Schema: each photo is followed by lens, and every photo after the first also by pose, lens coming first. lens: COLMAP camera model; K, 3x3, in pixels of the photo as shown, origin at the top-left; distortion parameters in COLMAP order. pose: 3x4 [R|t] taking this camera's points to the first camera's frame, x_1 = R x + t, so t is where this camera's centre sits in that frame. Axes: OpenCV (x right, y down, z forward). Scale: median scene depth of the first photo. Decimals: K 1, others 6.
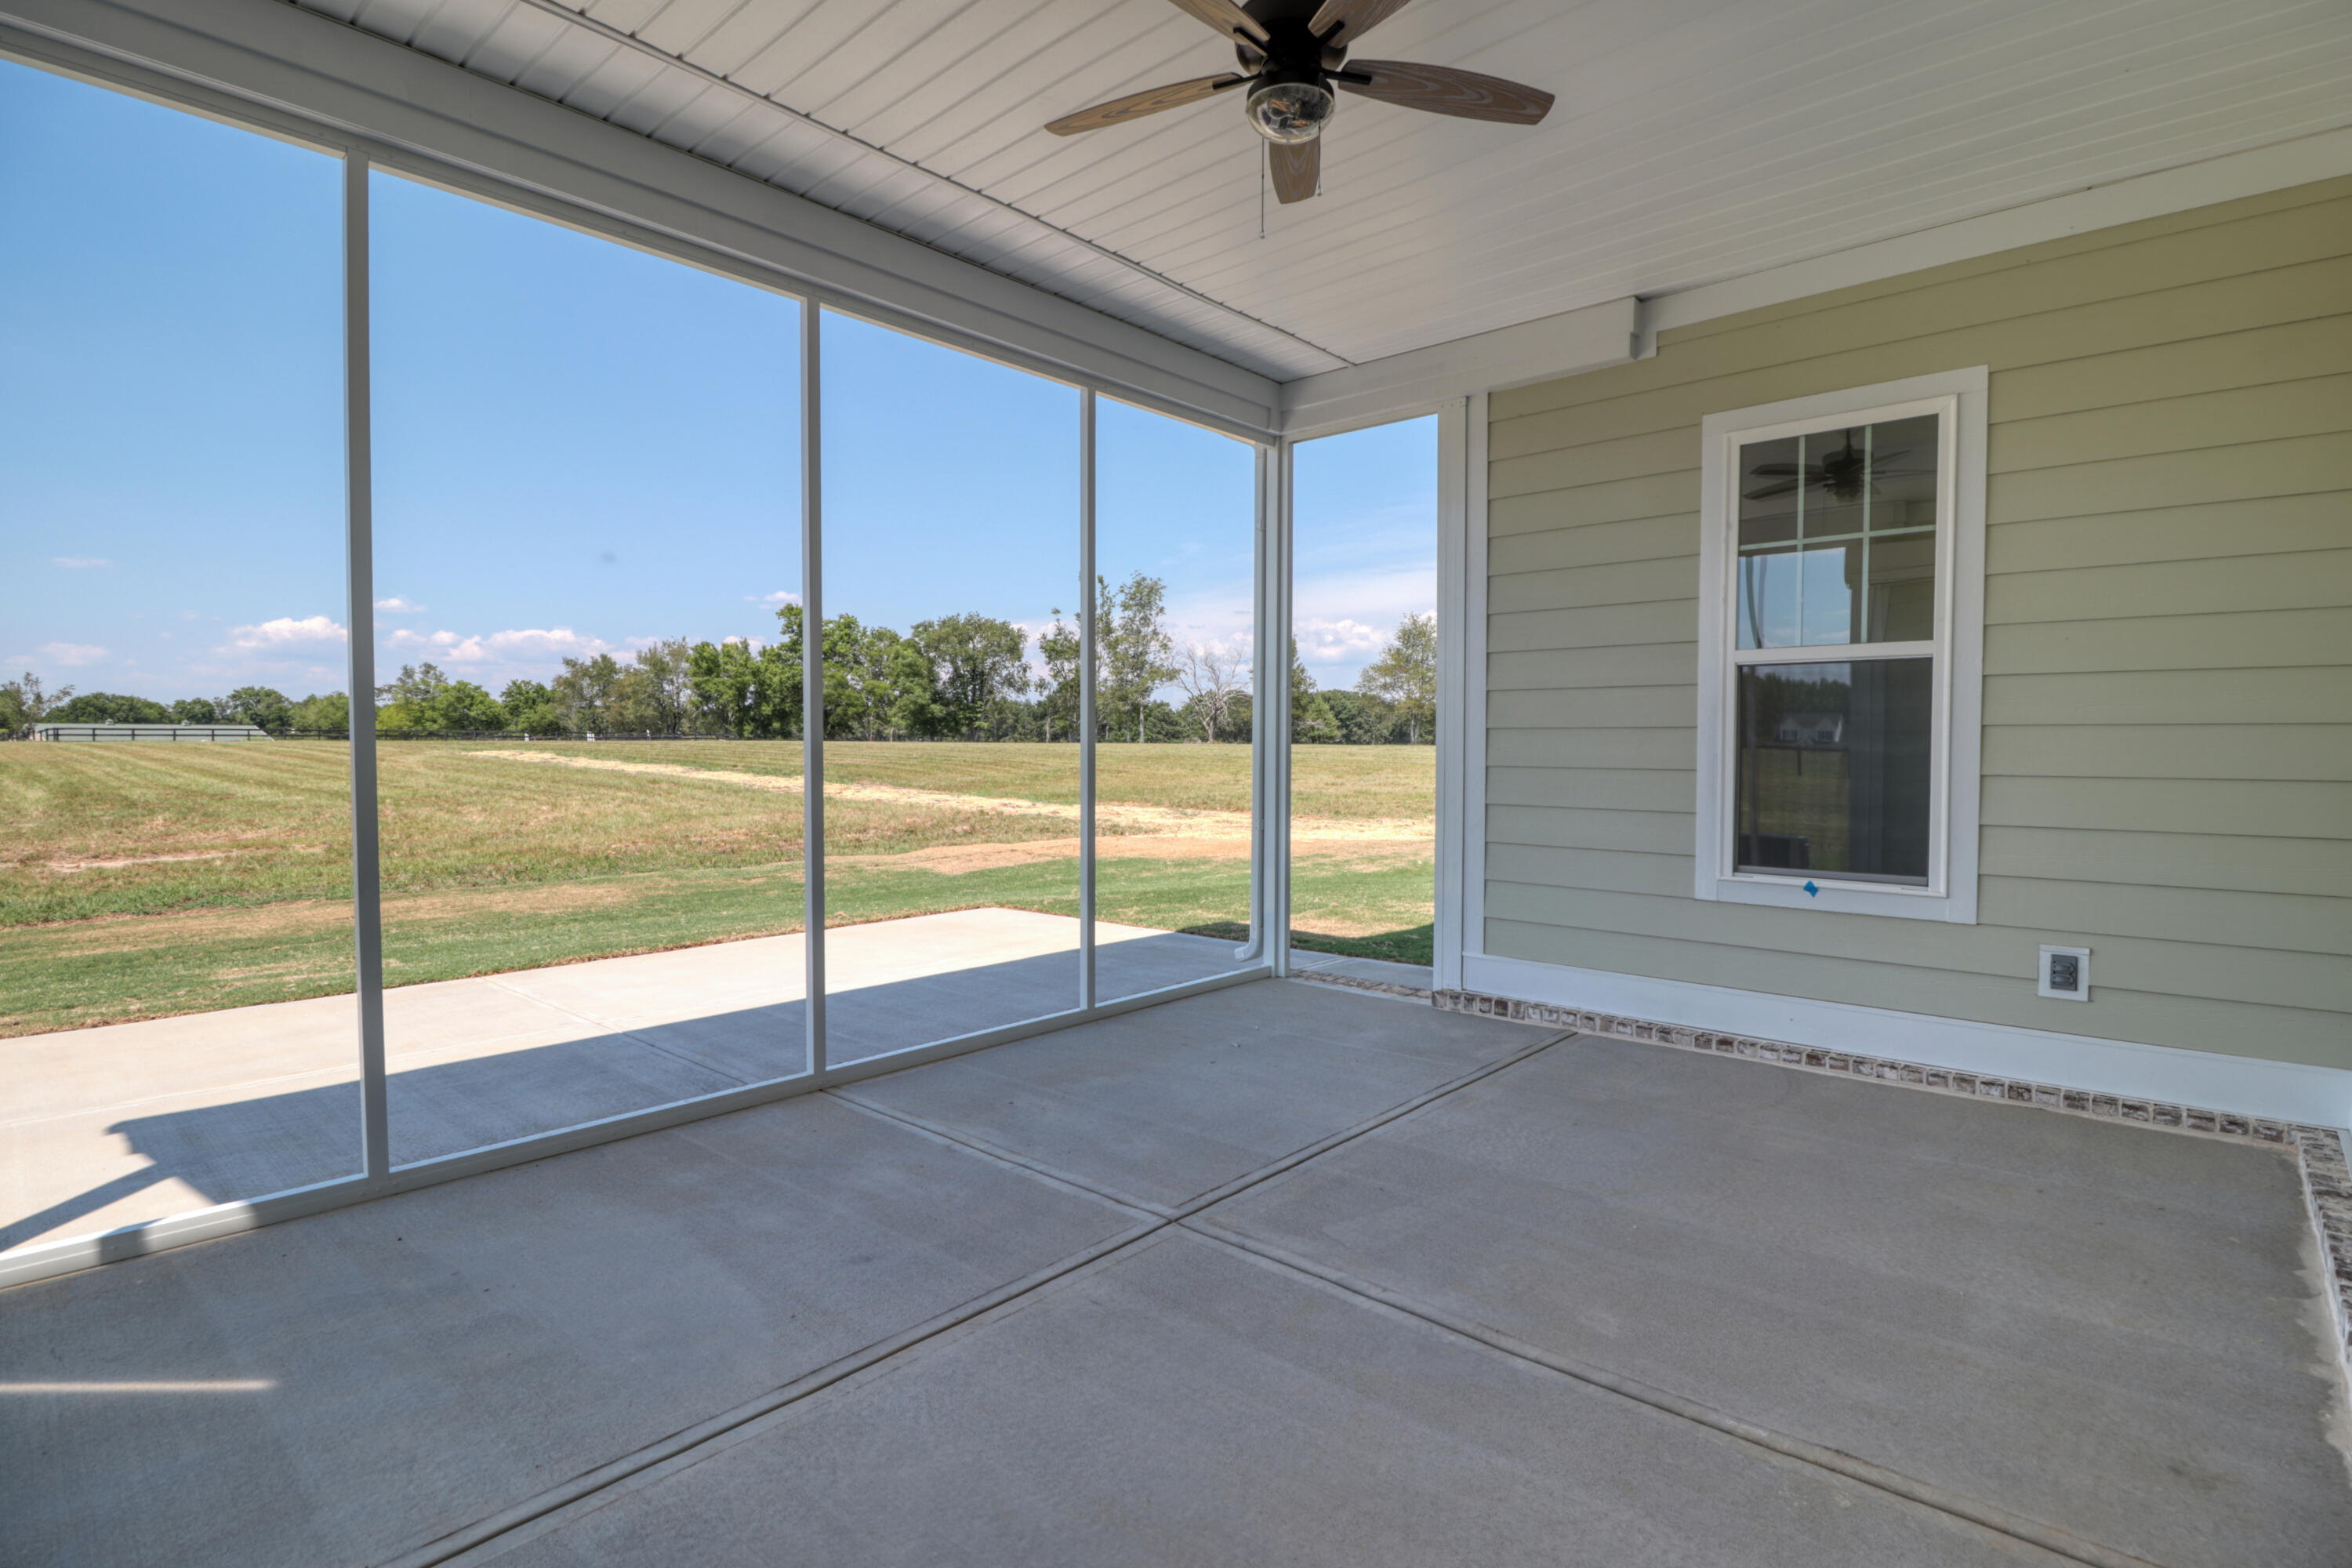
lens RADIAL K [[1142.3, 0, 1179.3], [0, 1142.3, 786.7], [0, 0, 1]] dist [-0.014063, -0.004239]
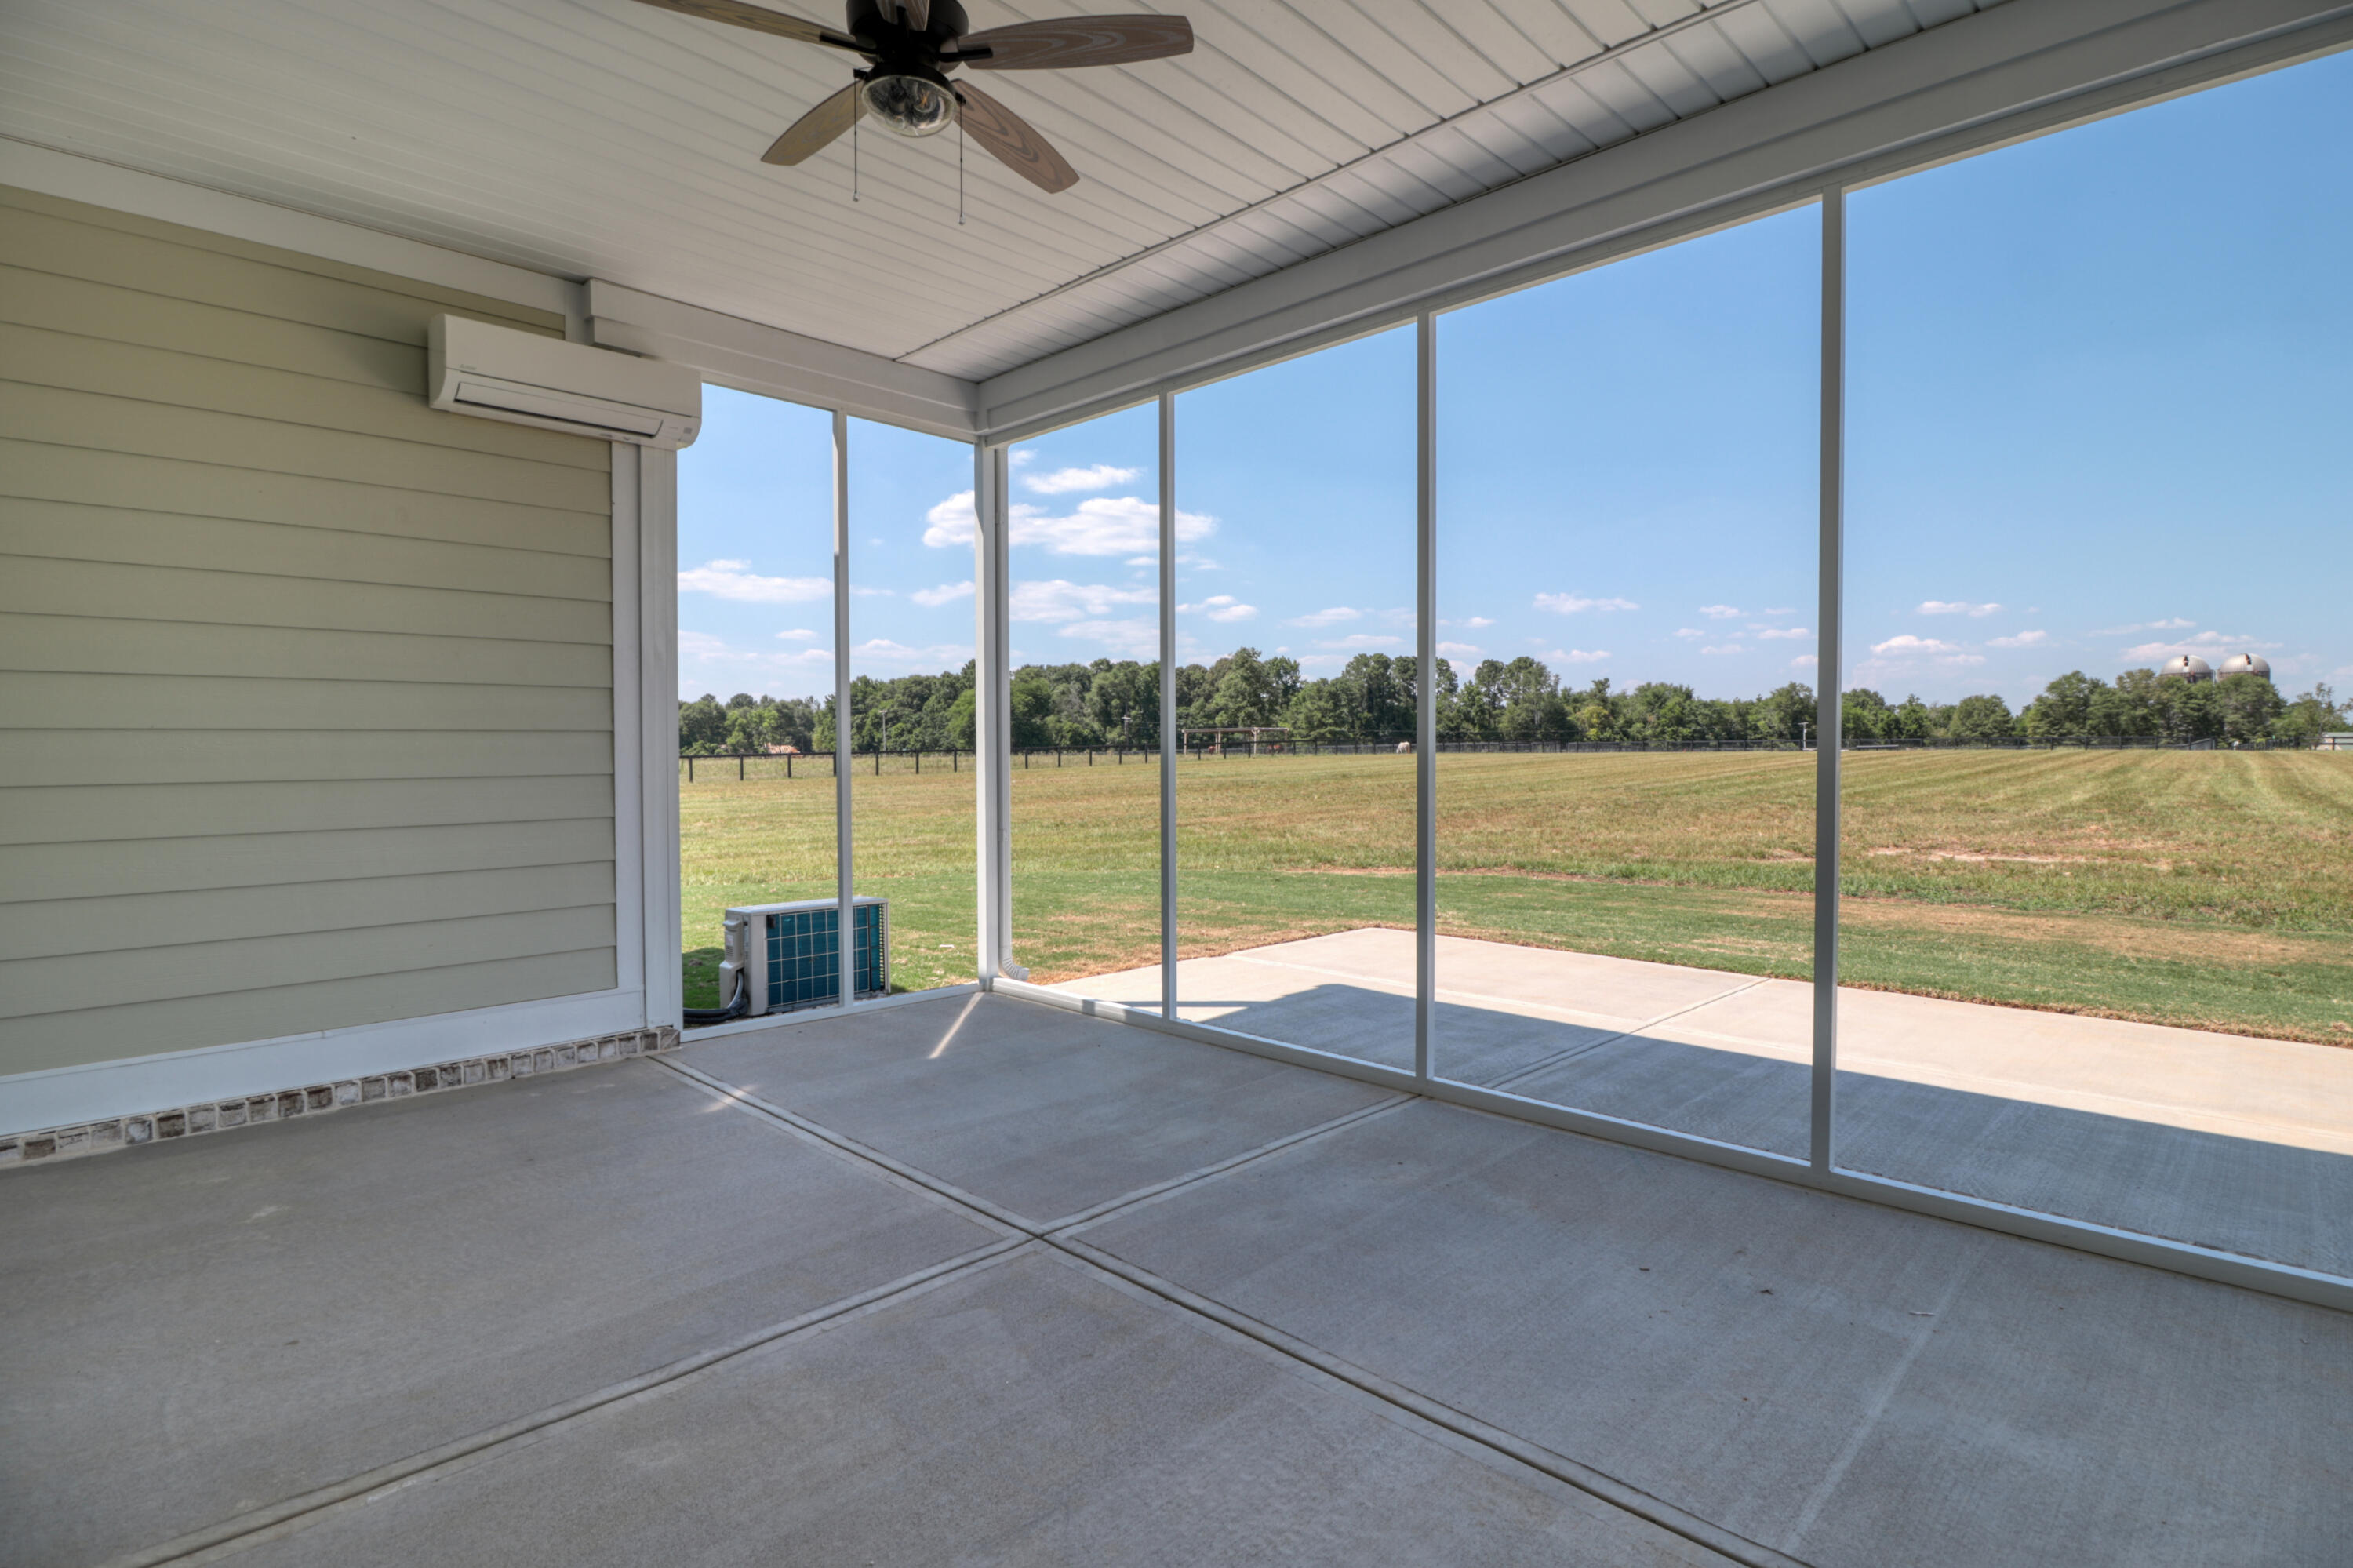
lens RADIAL K [[1142.8, 0, 1179.6], [0, 1142.8, 741.3], [0, 0, 1]] dist [-0.014063, -0.004239]
pose [[-0.033563, -0.006365, -0.999416, 0.754597], [-0.040280, 0.999176, -0.005011, -0.031056], [0.998625, 0.040088, -0.033791, 0.892187]]
